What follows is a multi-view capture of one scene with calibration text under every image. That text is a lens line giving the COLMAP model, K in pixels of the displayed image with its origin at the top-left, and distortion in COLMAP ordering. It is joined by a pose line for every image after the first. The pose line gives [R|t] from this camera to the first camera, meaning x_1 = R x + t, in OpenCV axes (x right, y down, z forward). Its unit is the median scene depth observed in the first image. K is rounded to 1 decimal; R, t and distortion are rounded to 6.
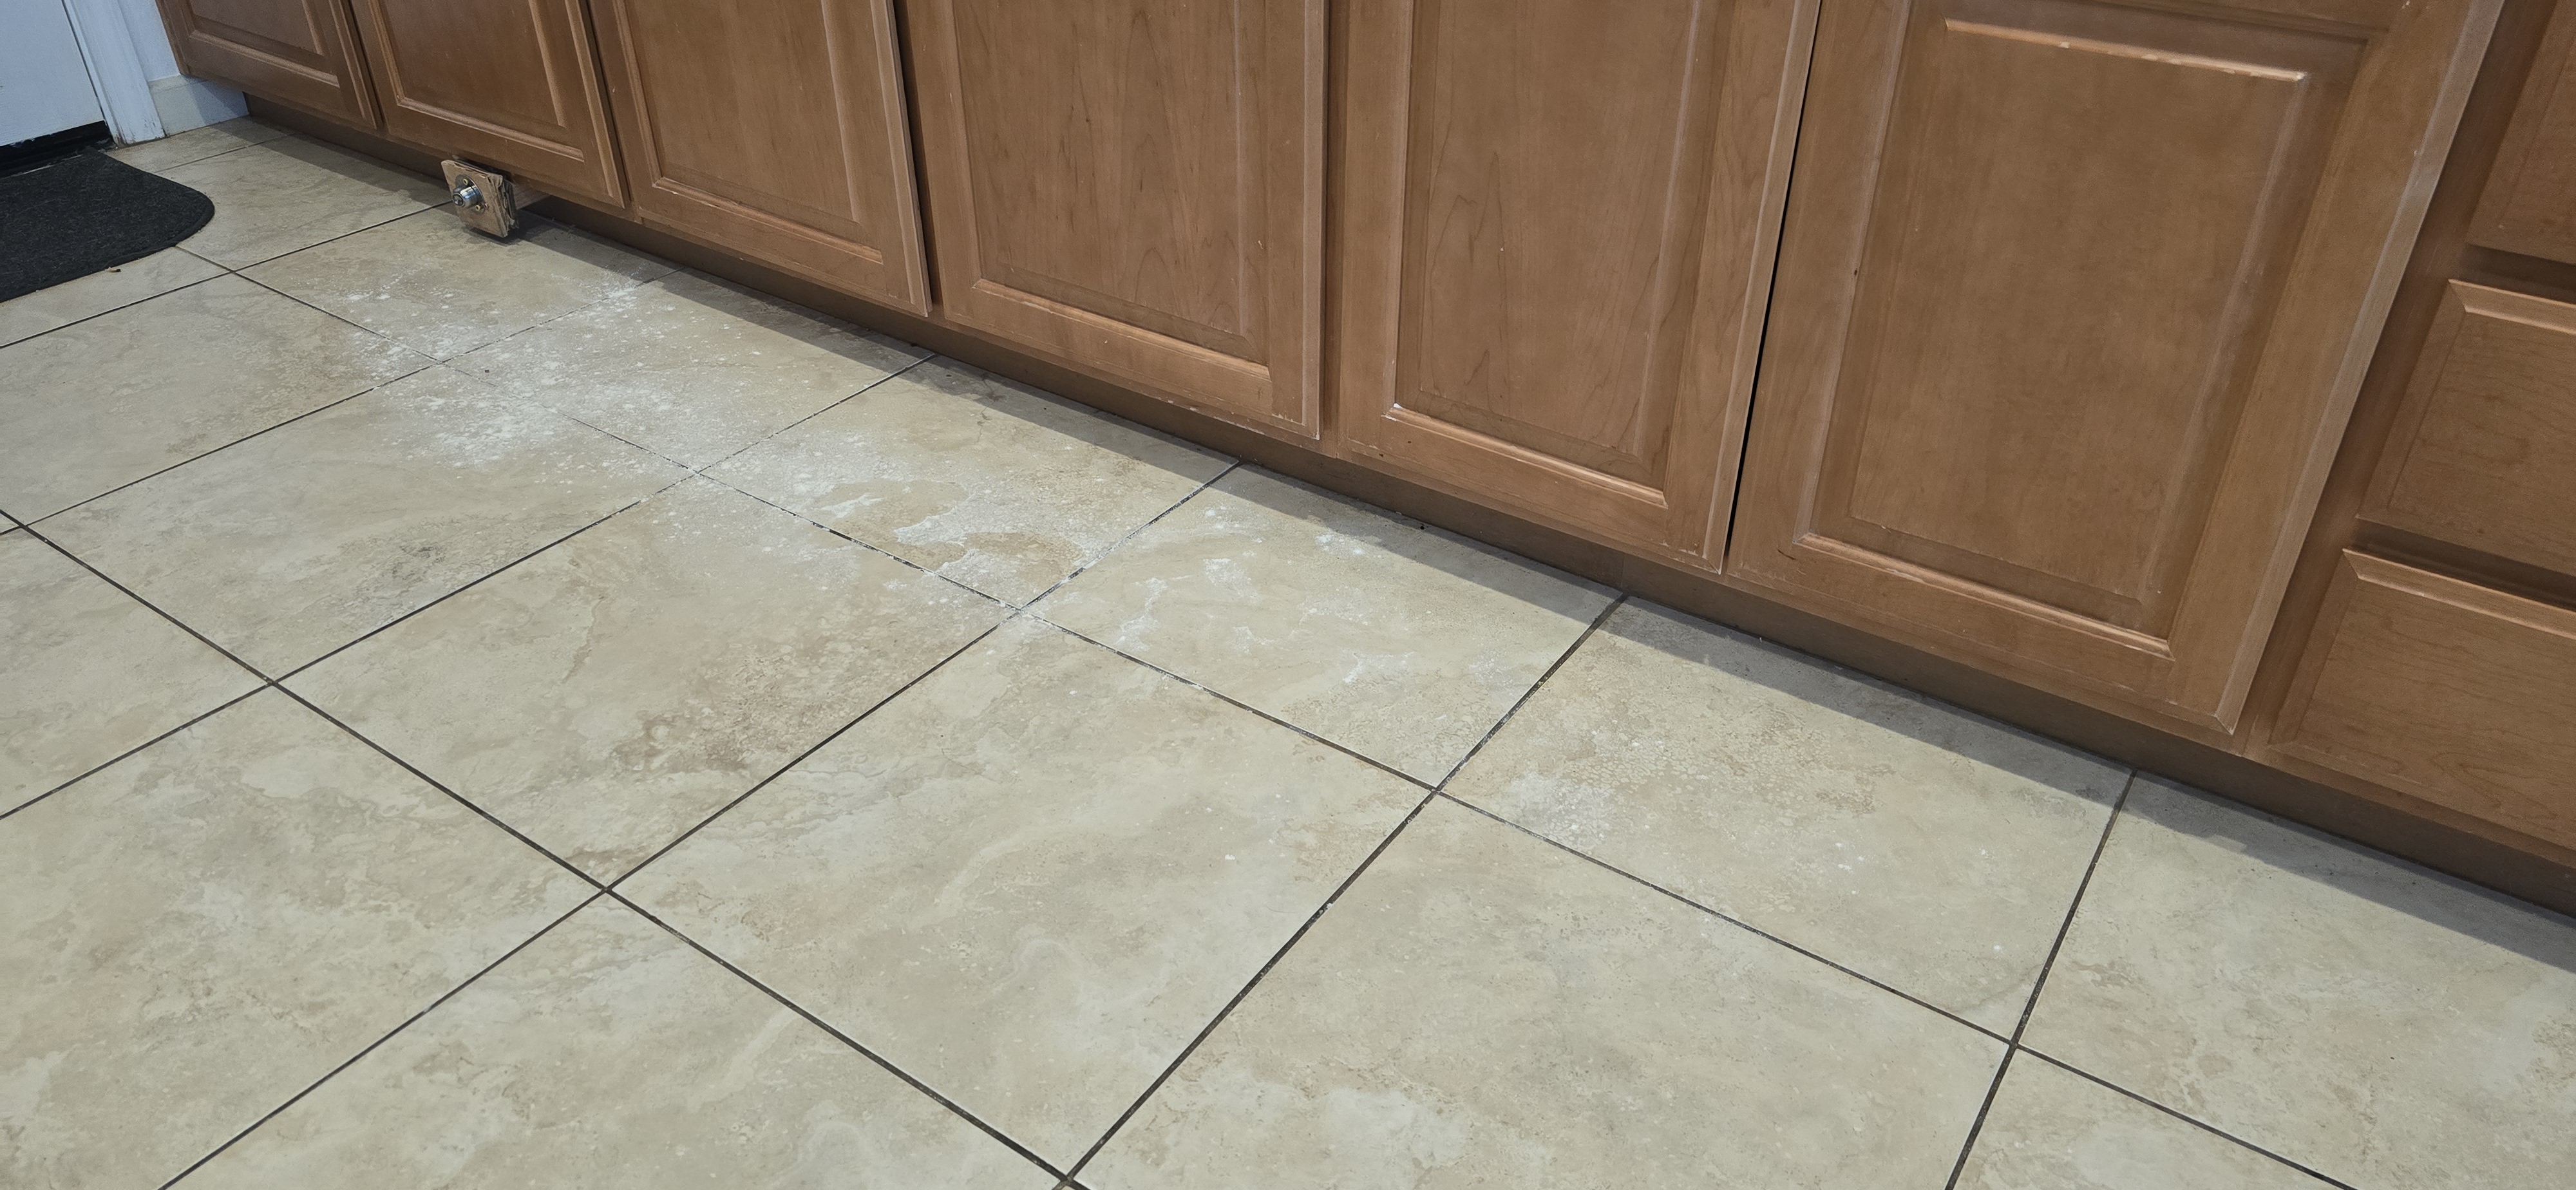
lens RADIAL K [[1760.9, 0, 1284.5], [0, 1760.9, 590.8], [0, 0, 1]] dist [0.054679, -0.055171]
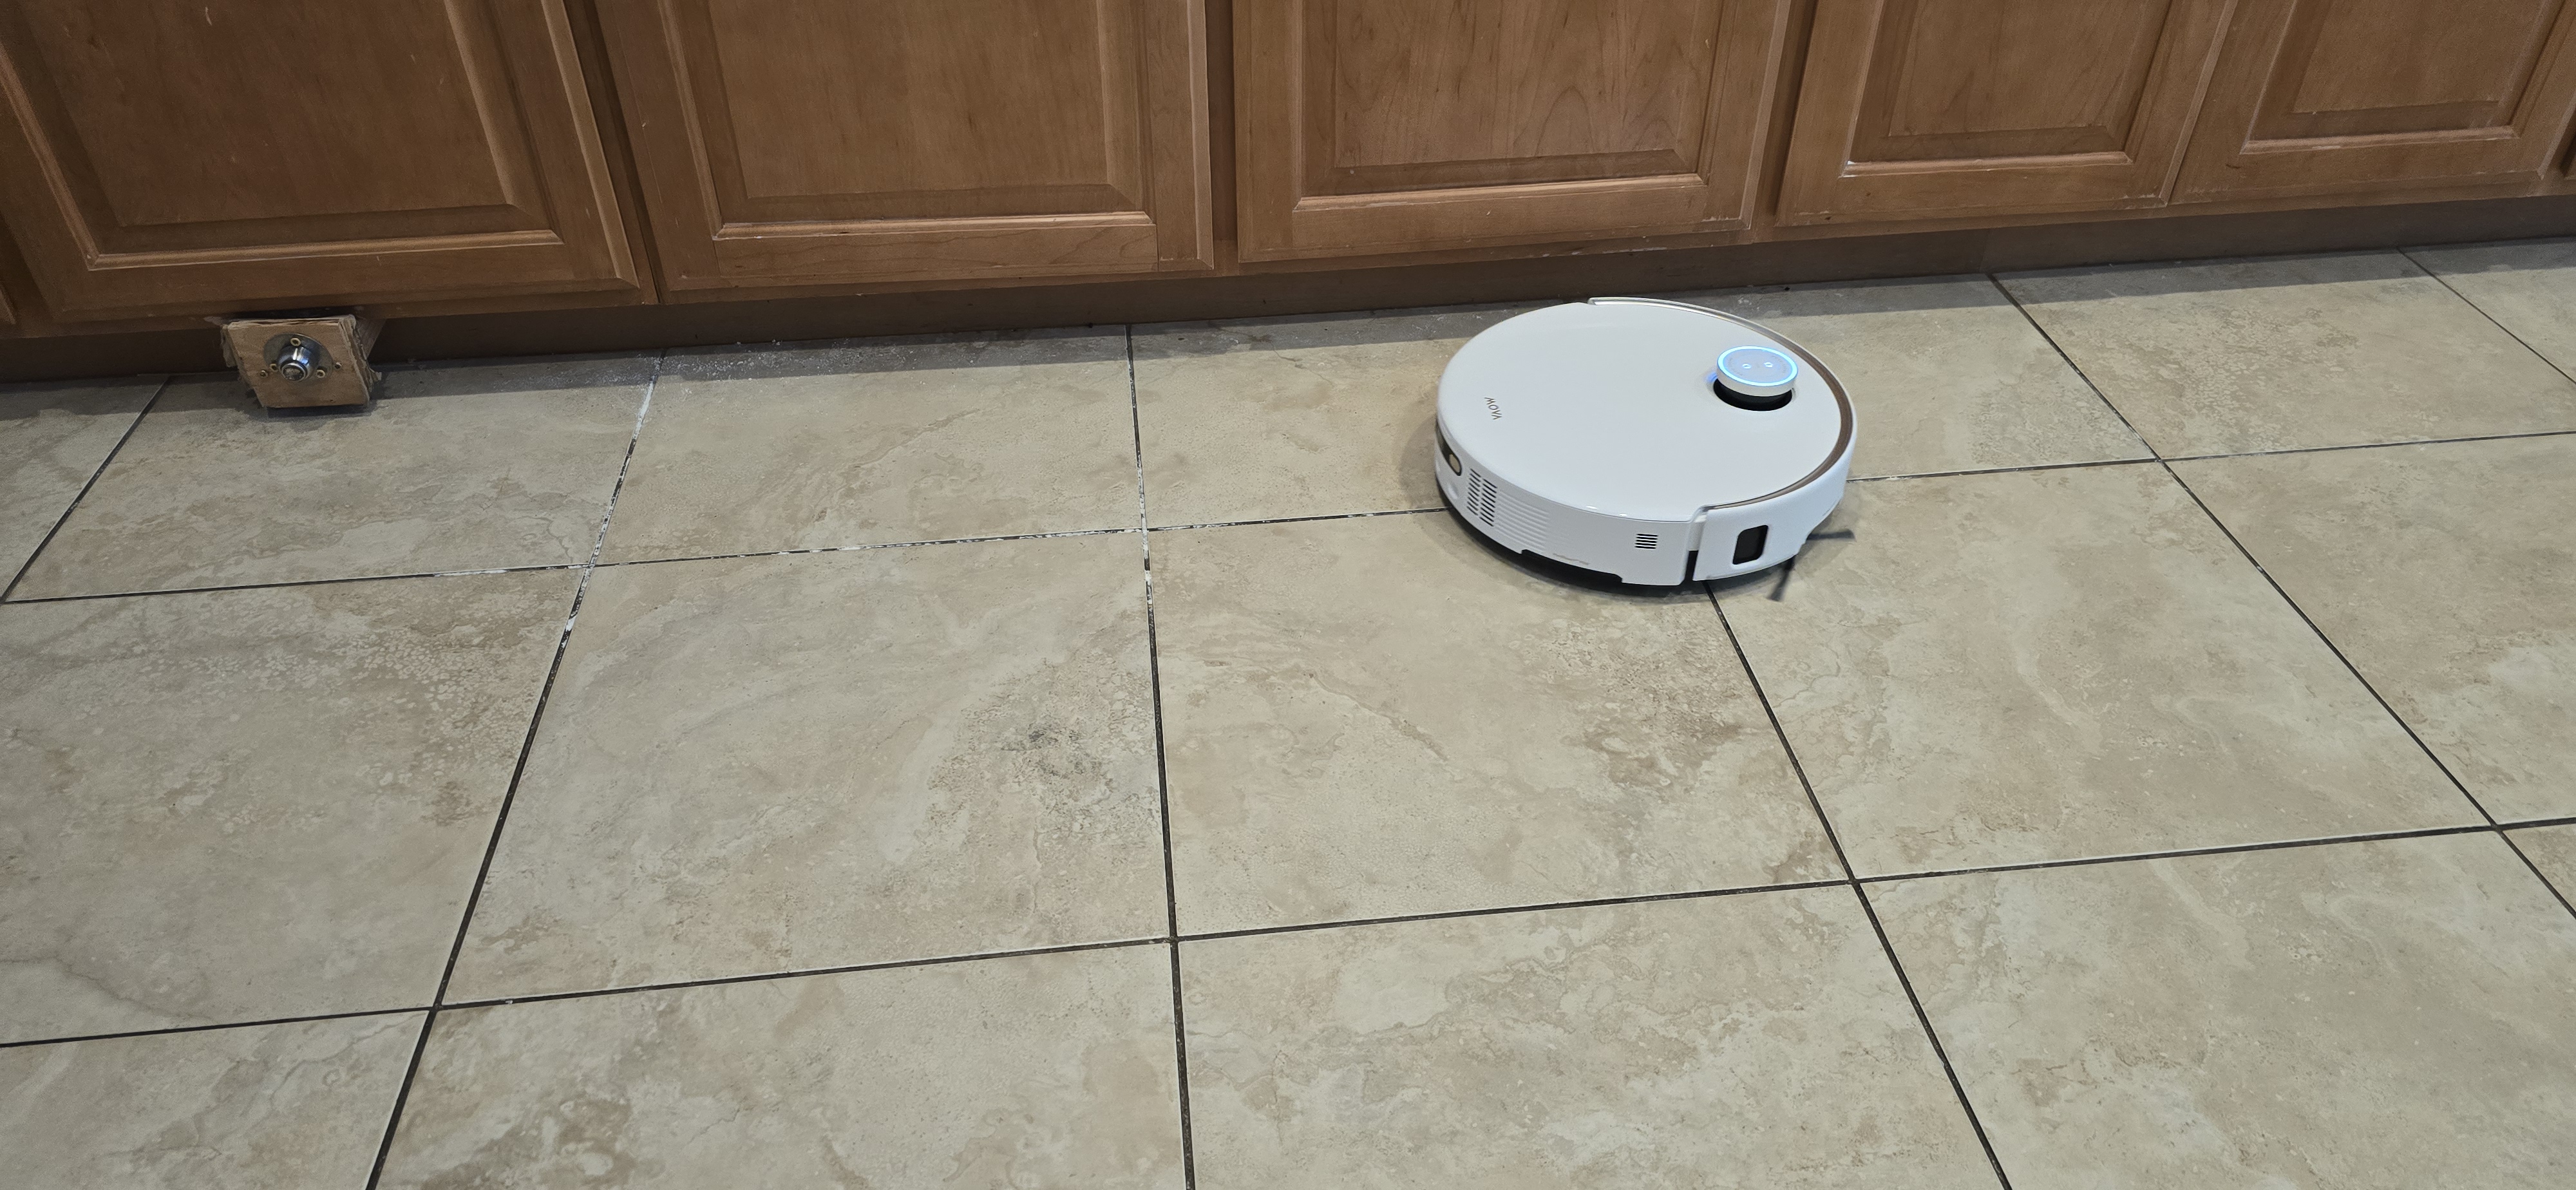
lens RADIAL K [[1760.9, 0, 1316.2], [0, 1760.9, 598.1], [0, 0, 1]] dist [0.054679, -0.055171]
pose [[0.743611, -0.411197, 0.527219, -0.845334], [0.365956, 0.910236, 0.193767, -0.196062], [-0.559570, 0.048851, 0.827342, 0.351973]]
